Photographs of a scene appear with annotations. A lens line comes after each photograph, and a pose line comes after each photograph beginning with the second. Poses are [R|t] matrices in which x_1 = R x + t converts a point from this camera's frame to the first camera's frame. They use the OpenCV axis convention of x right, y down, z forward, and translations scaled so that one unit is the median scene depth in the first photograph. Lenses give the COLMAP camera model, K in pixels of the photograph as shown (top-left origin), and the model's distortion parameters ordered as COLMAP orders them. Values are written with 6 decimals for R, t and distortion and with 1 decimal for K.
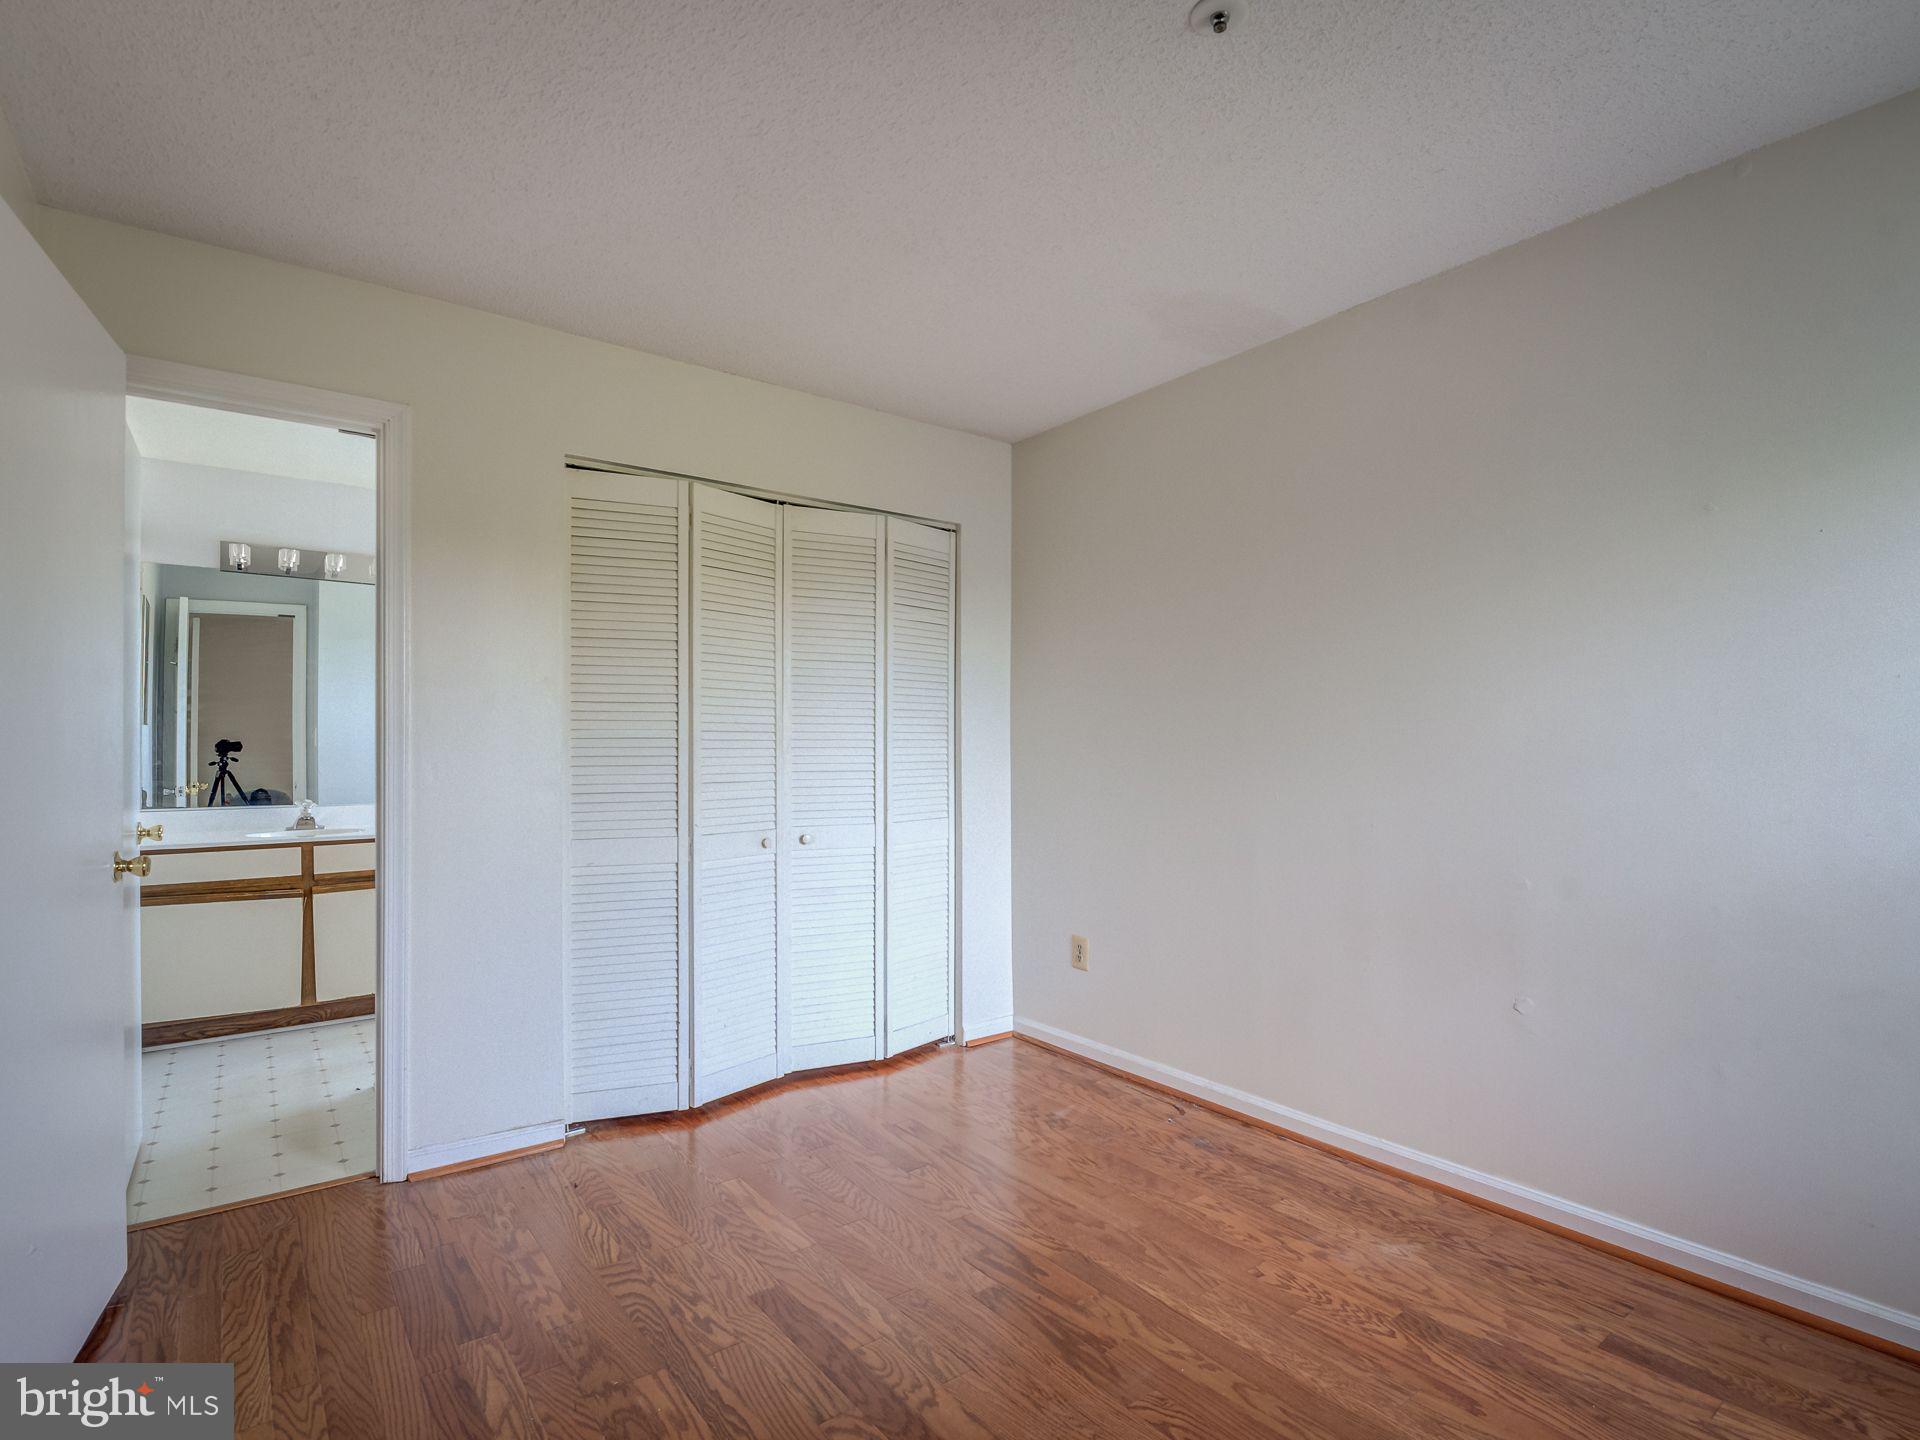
lens RADIAL K [[963.0, 0, 967.3], [0, 963.0, 748.2], [0, 0, 1]] dist [0.000966, -0.013506]
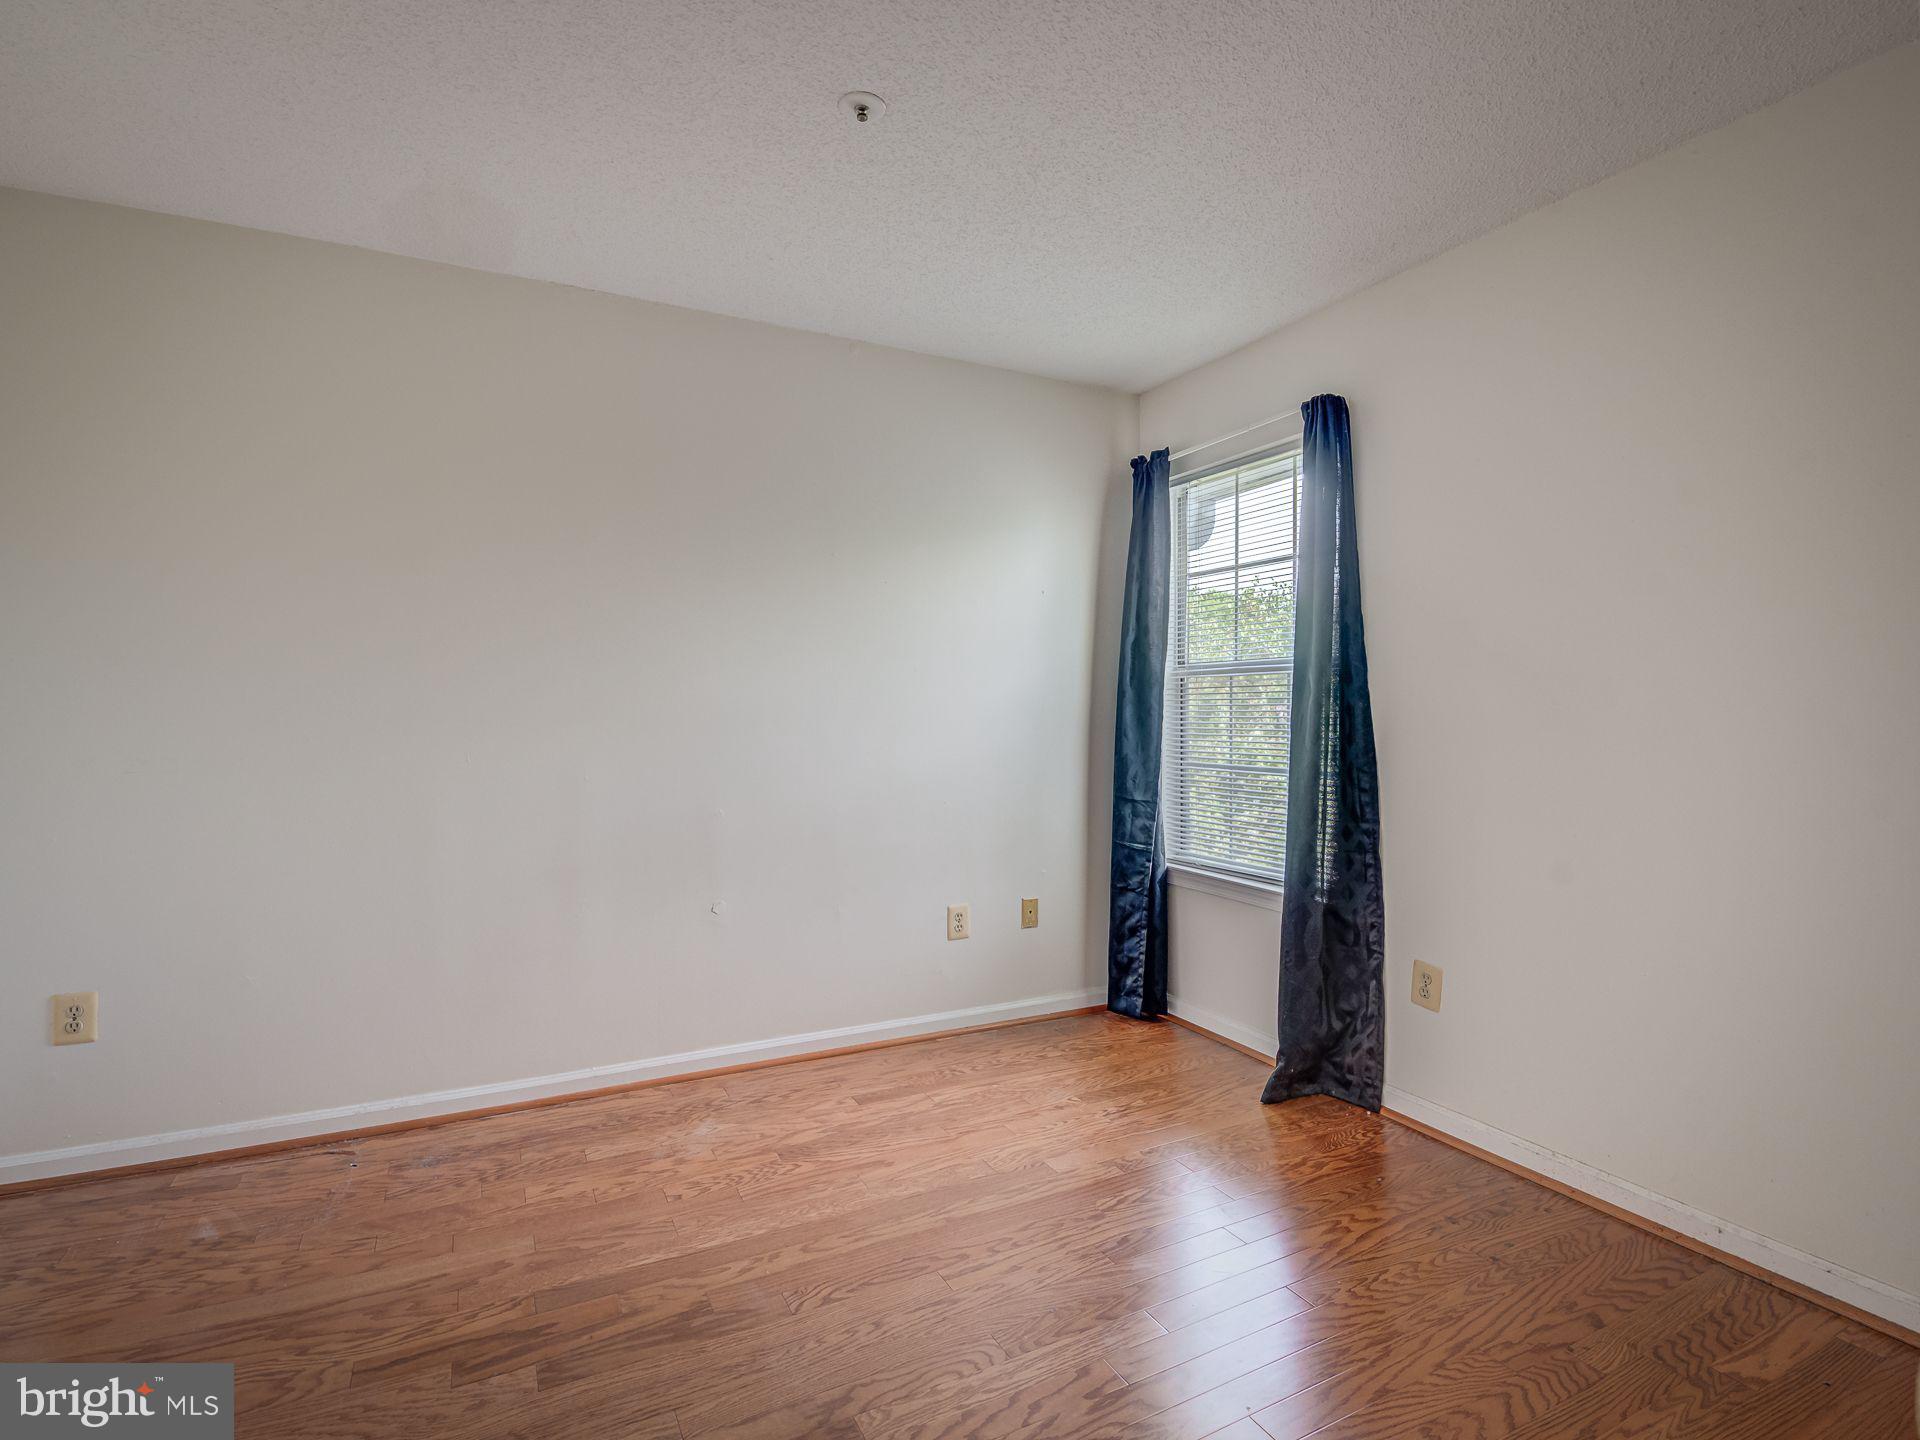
lens RADIAL K [[942.2, 0, 969.6], [0, 942.2, 703.1], [0, 0, 1]] dist [0.001269, -0.012666]
pose [[0.173326, 0.011930, 0.984792, -0.642226], [-0.000616, 0.999928, -0.012005, 0.009809], [-0.984864, 0.001474, 0.173321, 0.471900]]
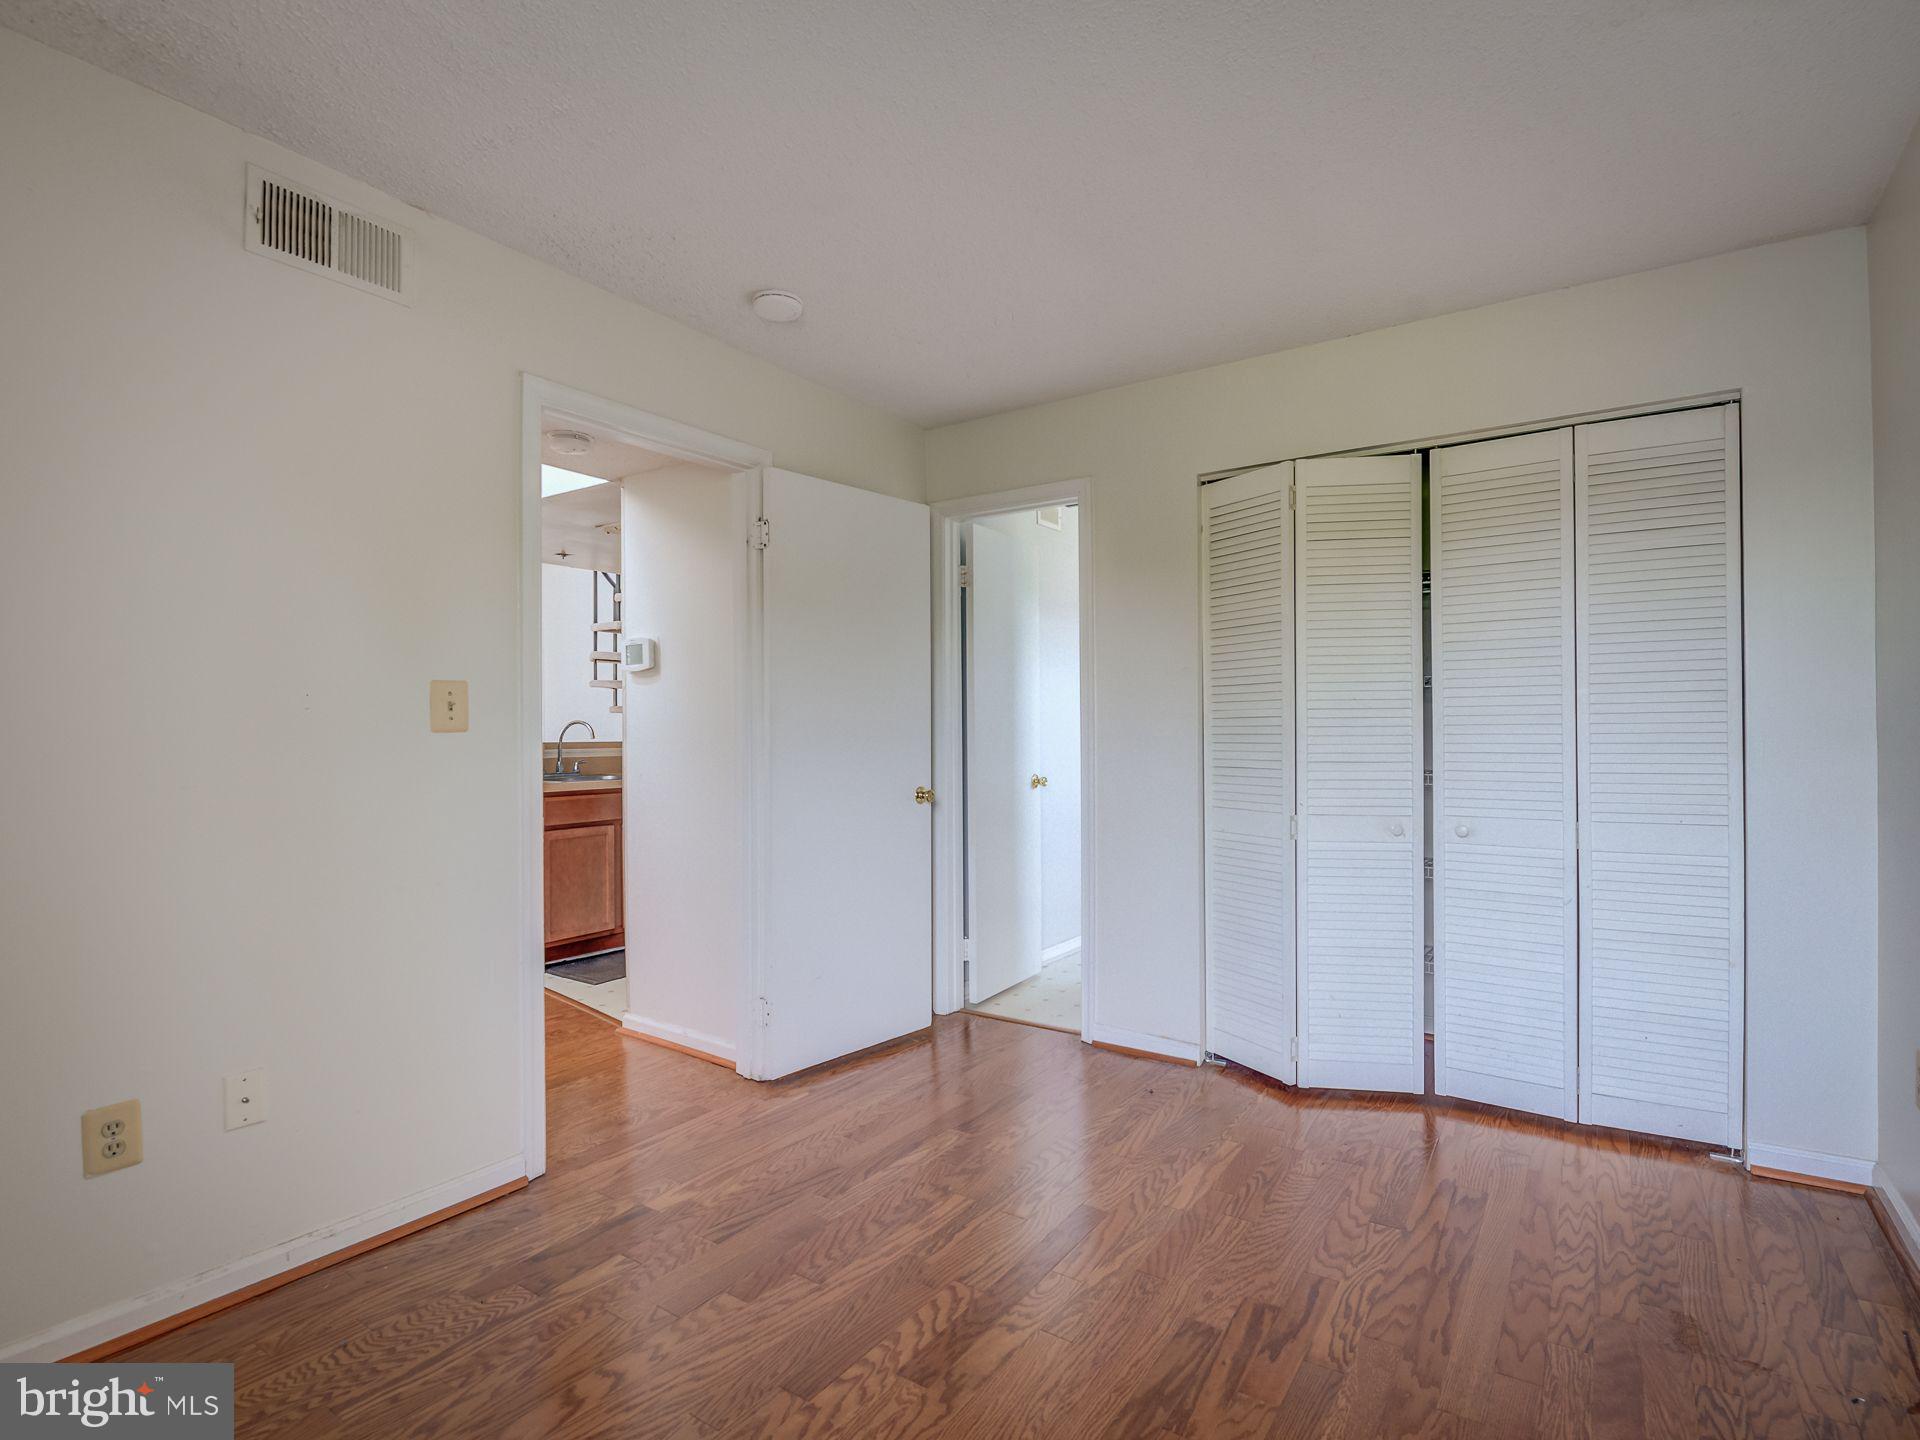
lens RADIAL K [[948.1, 0, 968.1], [0, 948.1, 732.2], [0, 0, 1]] dist [-0.002360, -0.013130]
pose [[0.318119, 0.001835, -0.948049, 0.730918], [0.001542, 0.999996, 0.002453, 0.004508], [0.948049, -0.002242, 0.318115, 0.470787]]
